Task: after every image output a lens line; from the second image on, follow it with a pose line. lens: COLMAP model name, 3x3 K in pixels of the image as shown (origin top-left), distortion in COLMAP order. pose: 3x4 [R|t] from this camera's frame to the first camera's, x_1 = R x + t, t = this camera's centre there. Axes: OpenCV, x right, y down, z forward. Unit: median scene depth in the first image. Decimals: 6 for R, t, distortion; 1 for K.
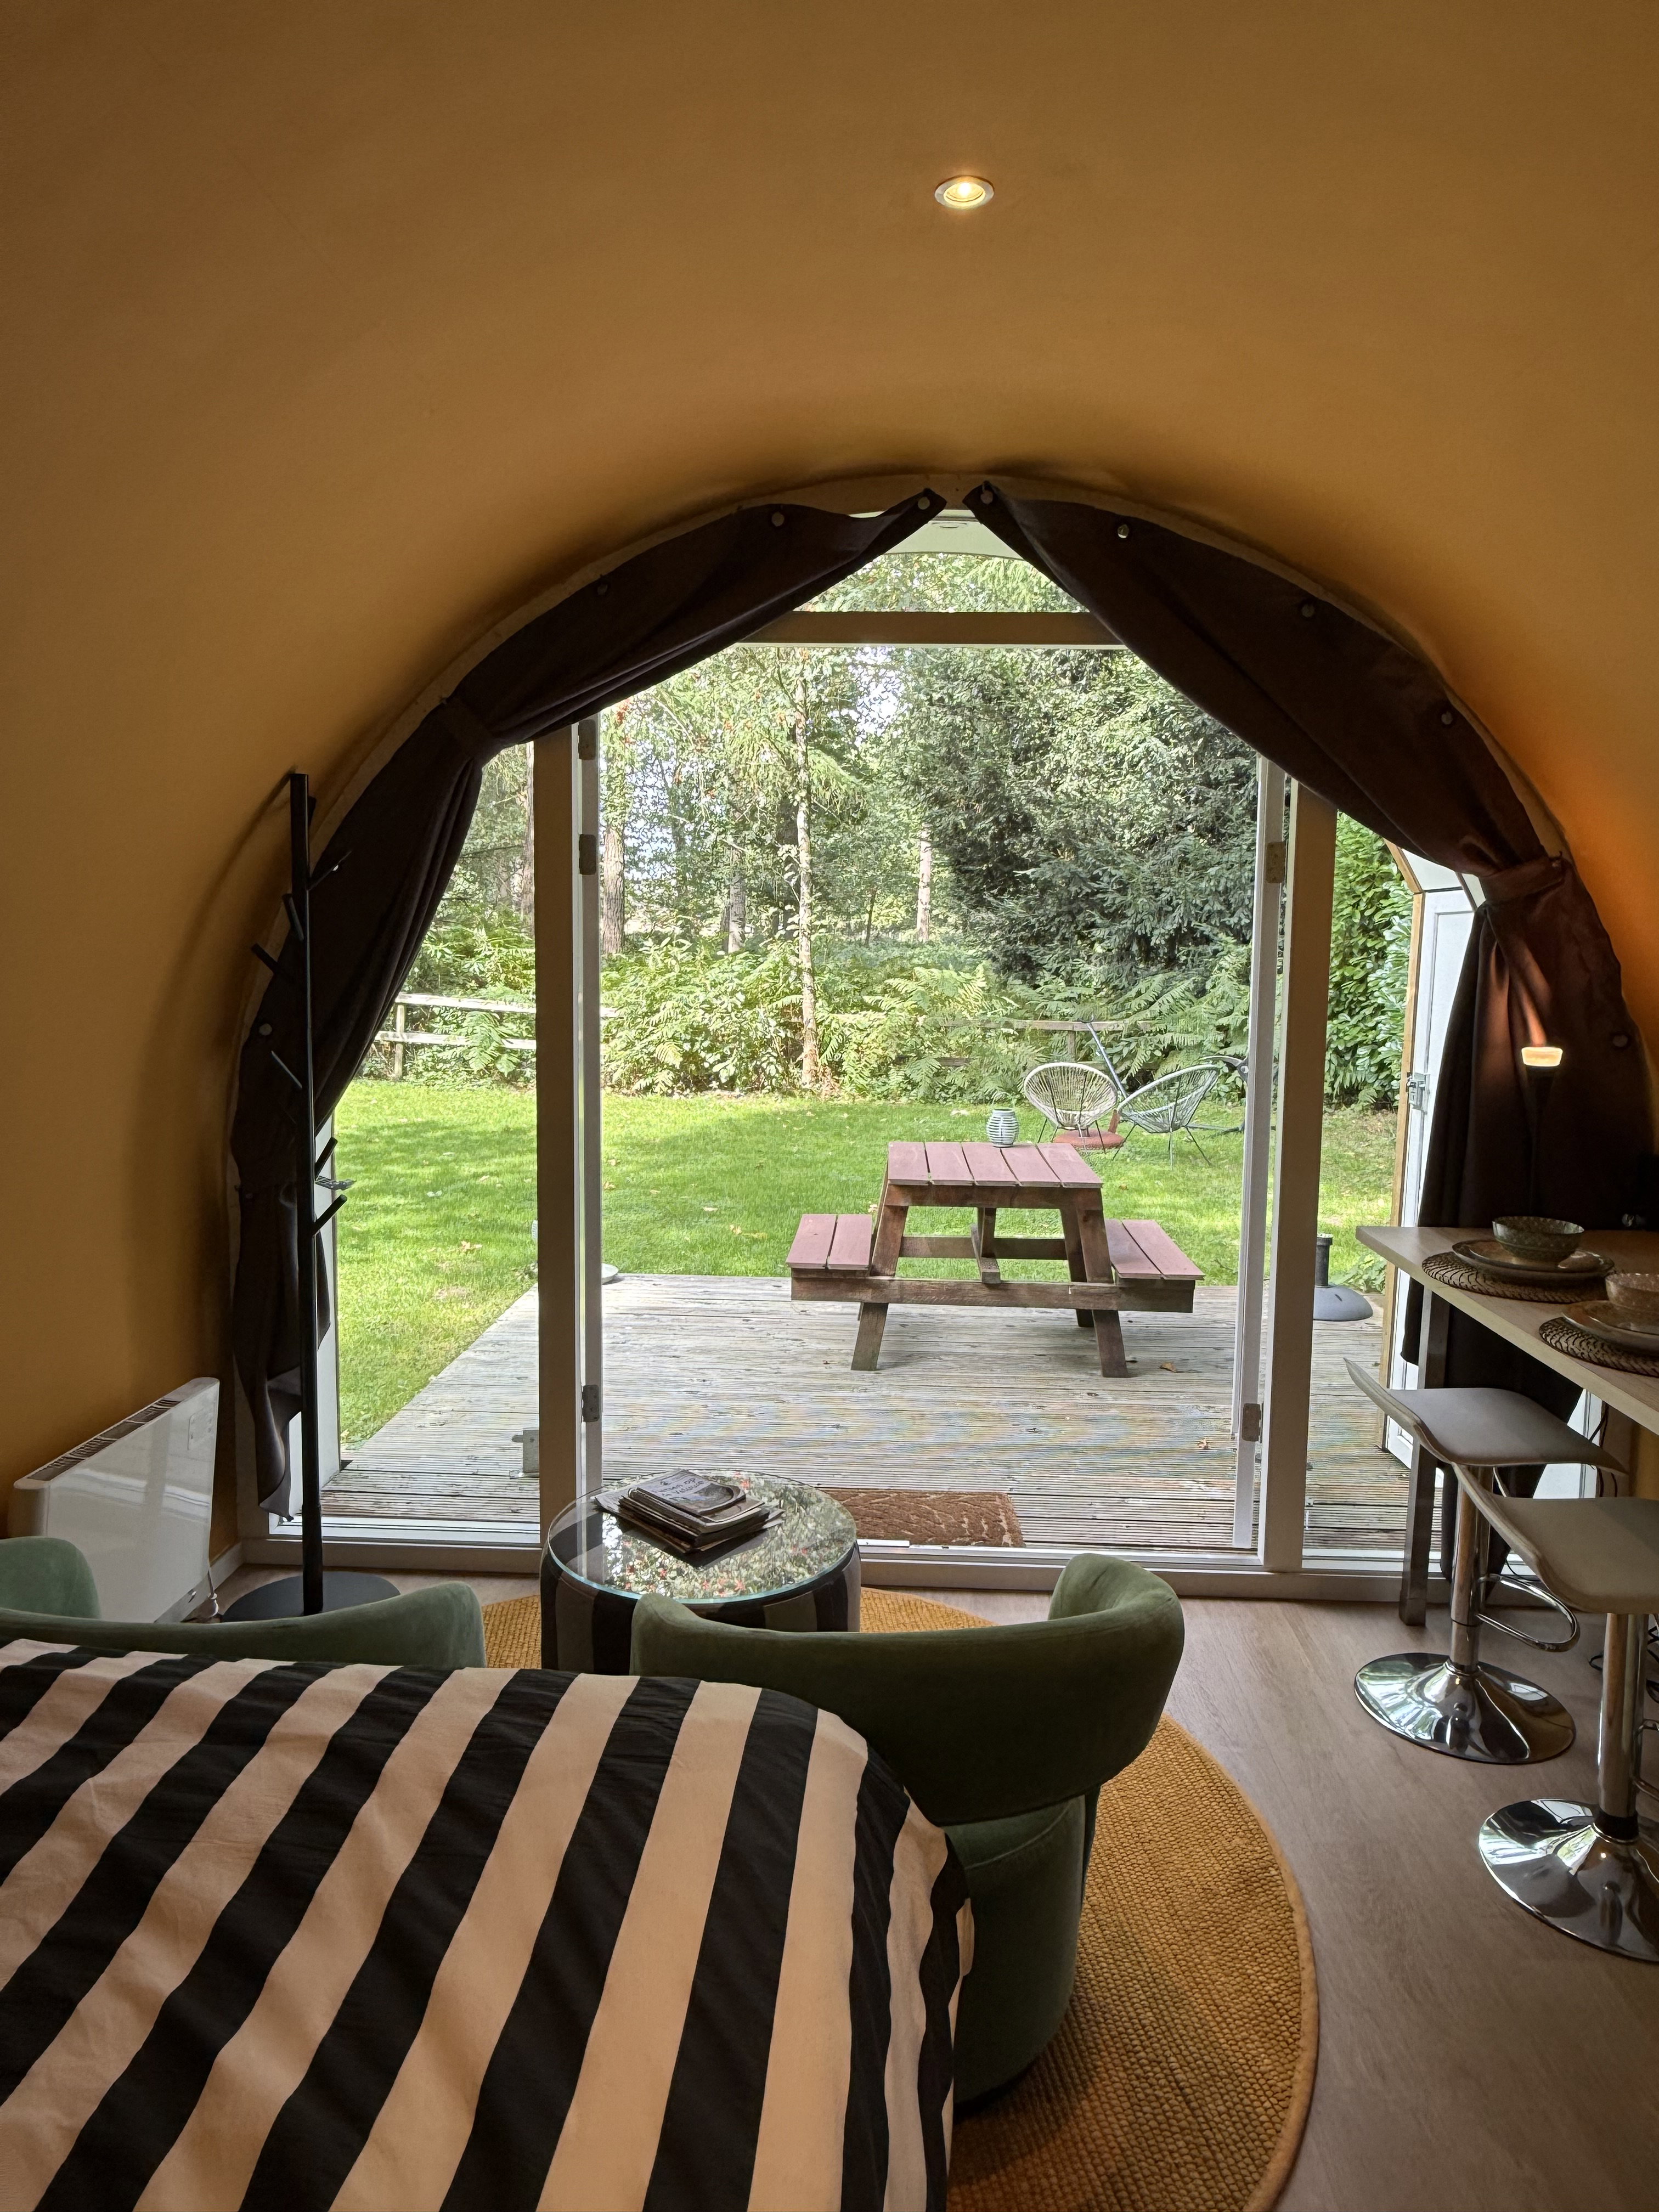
lens RADIAL K [[1411.3, 0, 828.8], [0, 1411.3, 1104.8], [0, 0, 1]] dist [-0.000114, 0.001525]
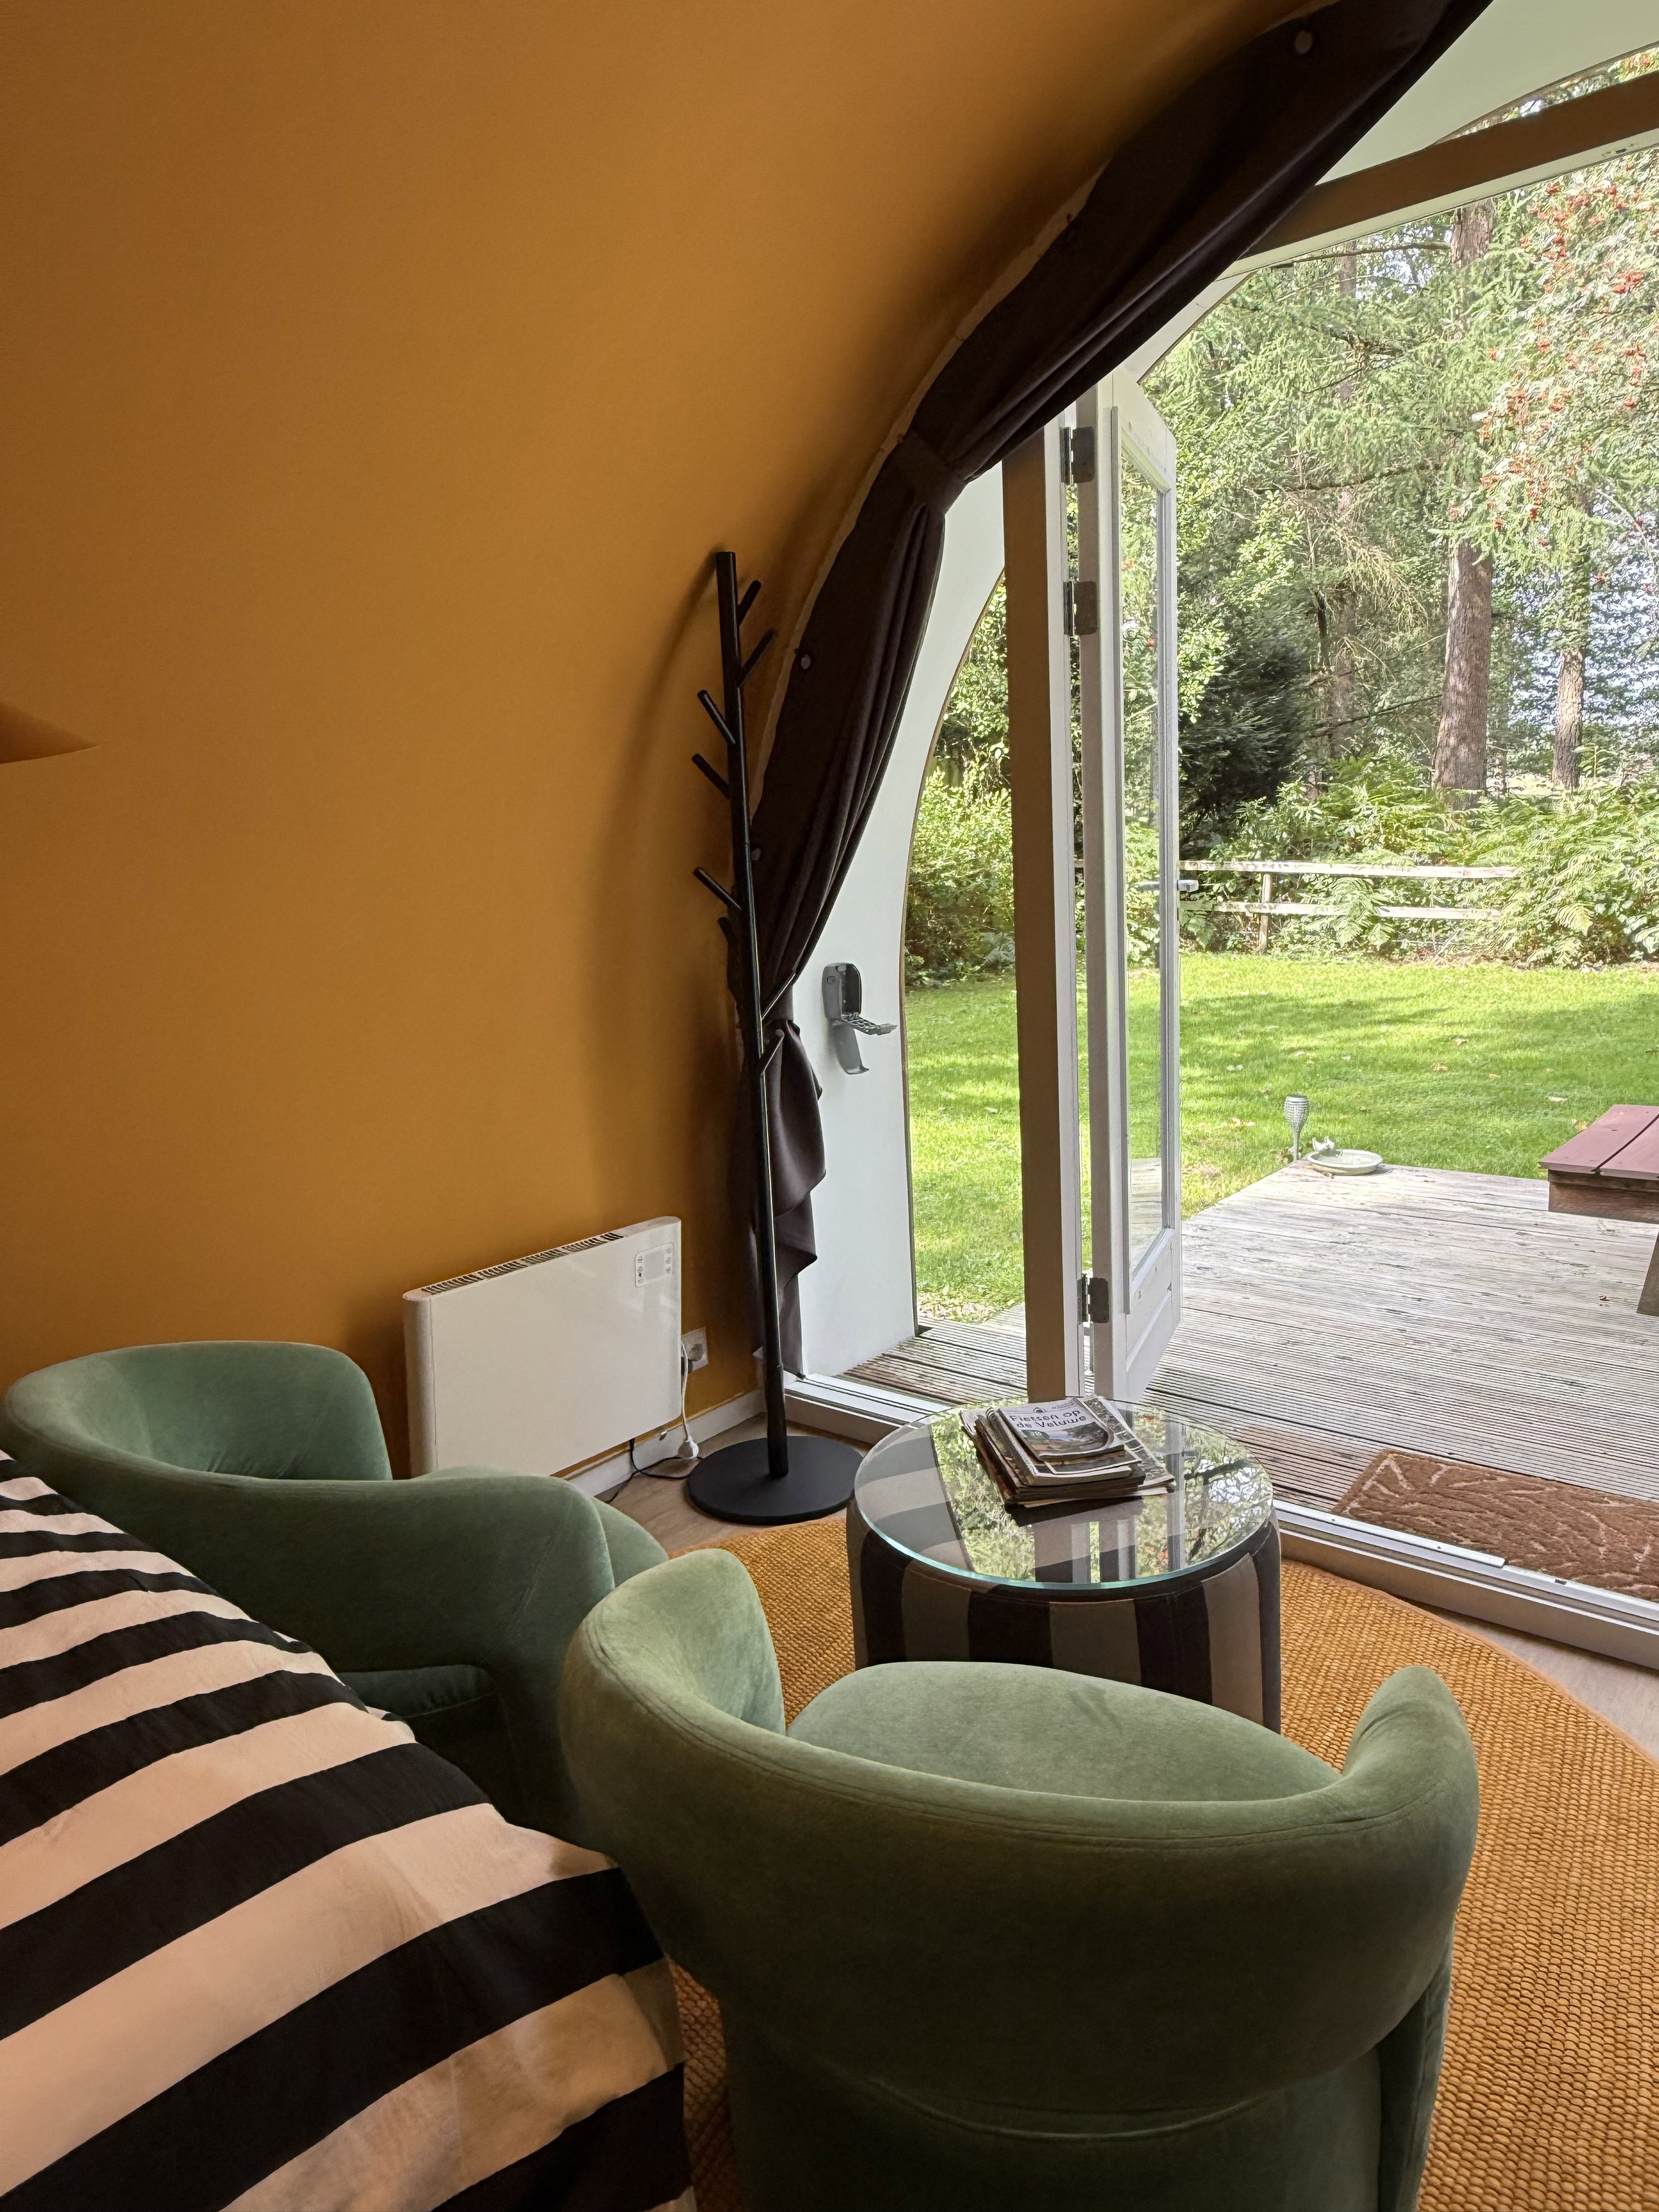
lens RADIAL K [[1411.3, 0, 829.8], [0, 1411.3, 1108.8], [0, 0, 1]] dist [-0.000114, 0.001525]
pose [[0.797842, 0.055744, -0.600284, 0.059095], [-0.004968, 0.996290, 0.085915, 0.009599], [0.602846, -0.065564, 0.795159, 0.080361]]
